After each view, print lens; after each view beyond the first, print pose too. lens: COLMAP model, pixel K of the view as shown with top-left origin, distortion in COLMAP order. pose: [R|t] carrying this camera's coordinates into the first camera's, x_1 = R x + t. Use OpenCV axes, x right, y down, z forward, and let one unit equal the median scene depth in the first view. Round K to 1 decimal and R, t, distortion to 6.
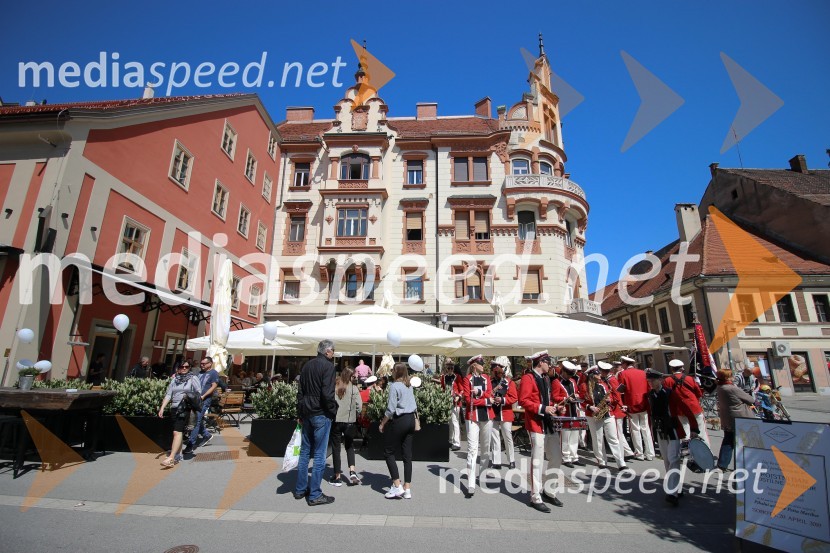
lens RADIAL K [[374.4, 0, 413.6], [0, 374.4, 273.7], [0, 0, 1]] dist [-0.027867, -0.002732]
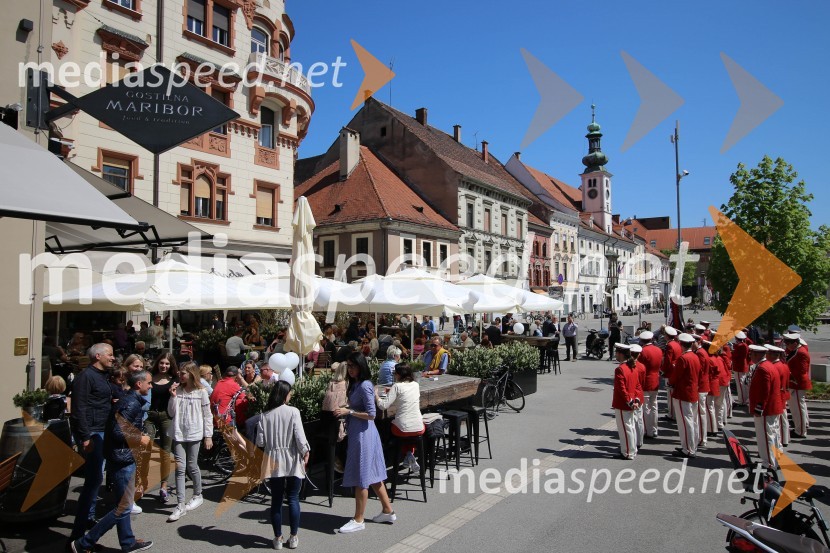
lens RADIAL K [[568.2, 0, 413.6], [0, 568.2, 273.7], [0, 0, 1]] dist [-0.029527, 0.001522]
pose [[0.506459, 0.019712, 0.862039, -0.526799], [-0.210607, 0.972287, 0.101501, -0.019288], [-0.836148, -0.232958, 0.496575, 0.095995]]
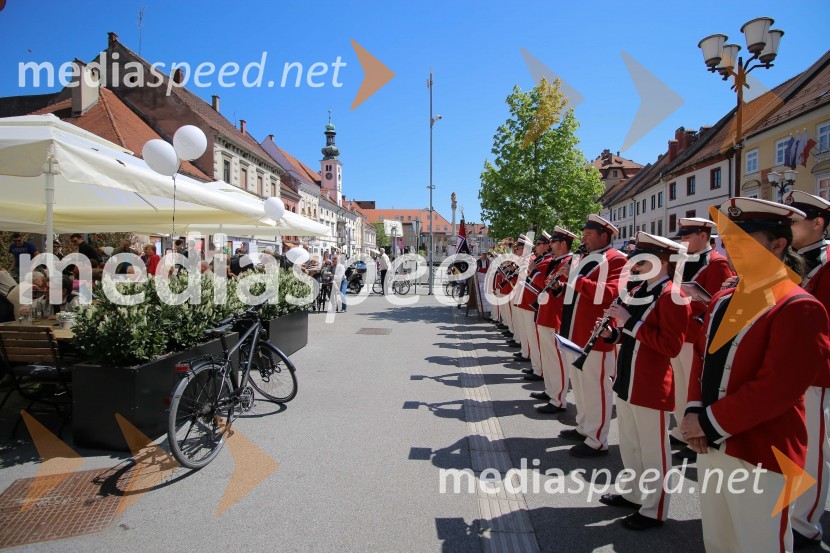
lens RADIAL K [[374.4, 0, 421.1], [0, 374.4, 275.6], [0, 0, 1]] dist [-0.027867, -0.002732]
pose [[-0.030793, -0.069155, 0.997131, -0.212303], [-0.255974, 0.964881, 0.059014, 0.051135], [-0.966193, -0.253422, -0.047413, 0.199871]]
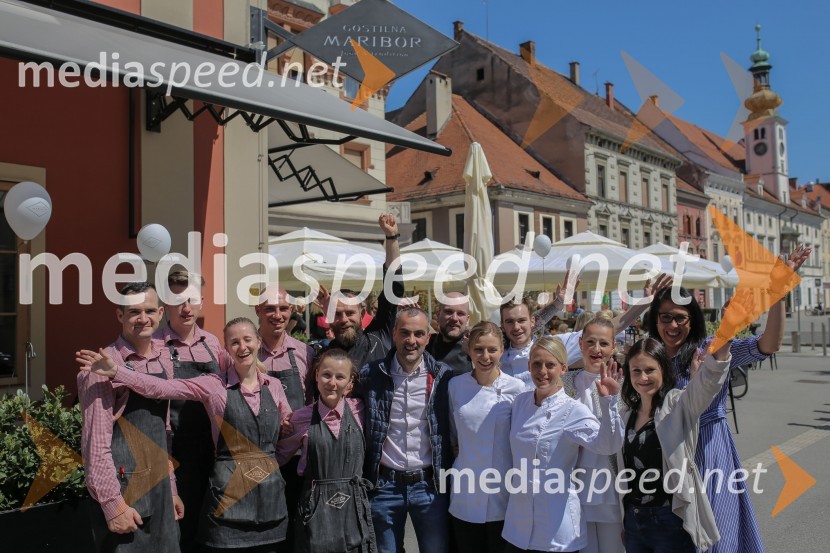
lens RADIAL K [[776.8, 0, 410.3], [0, 776.8, 275.9], [0, 0, 1]] dist [-0.017686, -0.093370]
pose [[0.598538, 0.004015, 0.801084, -0.630475], [-0.176237, 0.976149, 0.126784, 0.014252], [-0.781468, -0.217066, 0.584970, 0.115917]]
